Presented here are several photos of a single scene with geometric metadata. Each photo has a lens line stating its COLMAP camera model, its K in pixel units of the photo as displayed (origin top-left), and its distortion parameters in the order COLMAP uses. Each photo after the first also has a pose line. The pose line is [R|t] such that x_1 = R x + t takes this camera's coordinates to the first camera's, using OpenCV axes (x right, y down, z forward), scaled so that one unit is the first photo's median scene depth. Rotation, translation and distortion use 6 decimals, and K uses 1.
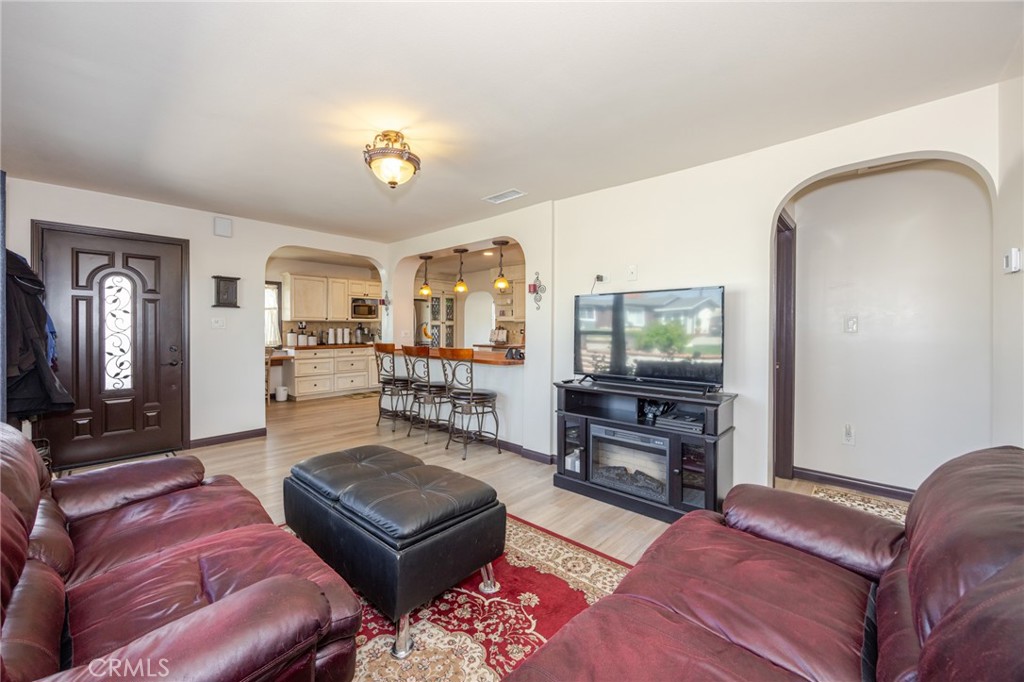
lens RADIAL K [[399.0, 0, 507.6], [0, 399.0, 332.3], [0, 0, 1]] dist [-0.007252, 0.000161]
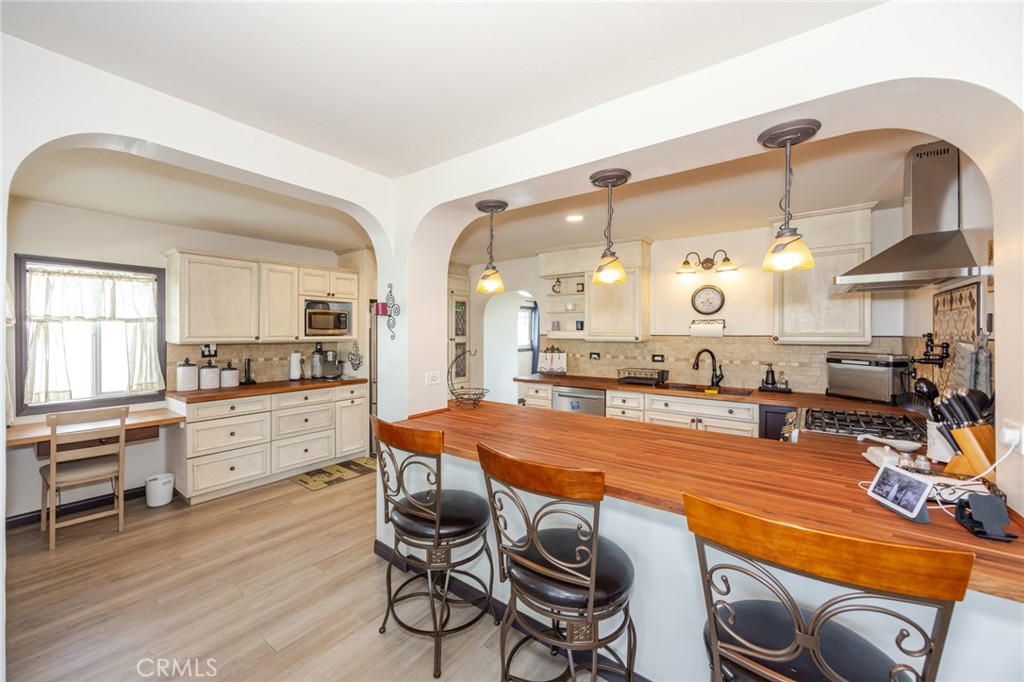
lens RADIAL K [[399.0, 0, 502.8], [0, 399.0, 332.5], [0, 0, 1]] dist [-0.007252, 0.000161]
pose [[0.995049, -0.002910, 0.099342, -0.179269], [0.003937, 0.999941, -0.010142, -0.035351], [-0.099307, 0.010483, 0.995002, 0.437373]]
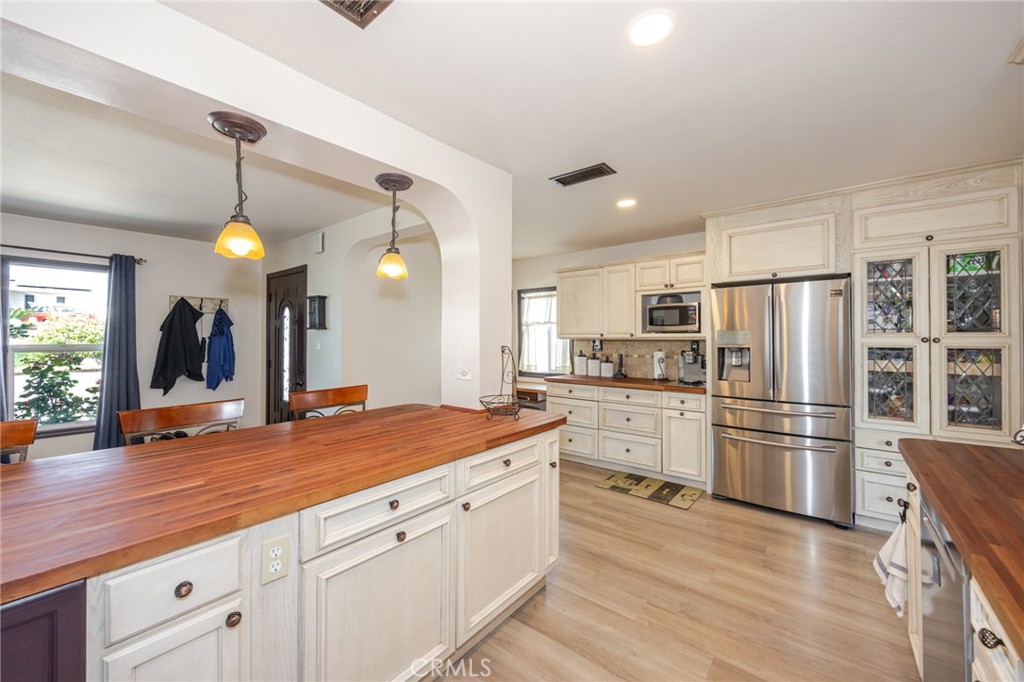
lens RADIAL K [[399.0, 0, 513.0], [0, 399.0, 337.7], [0, 0, 1]] dist [-0.007252, 0.000161]
pose [[0.068143, -0.002866, -0.997671, 0.140768], [-0.010314, 0.999940, -0.003577, -0.026739], [0.997622, 0.010534, 0.068110, 0.835367]]
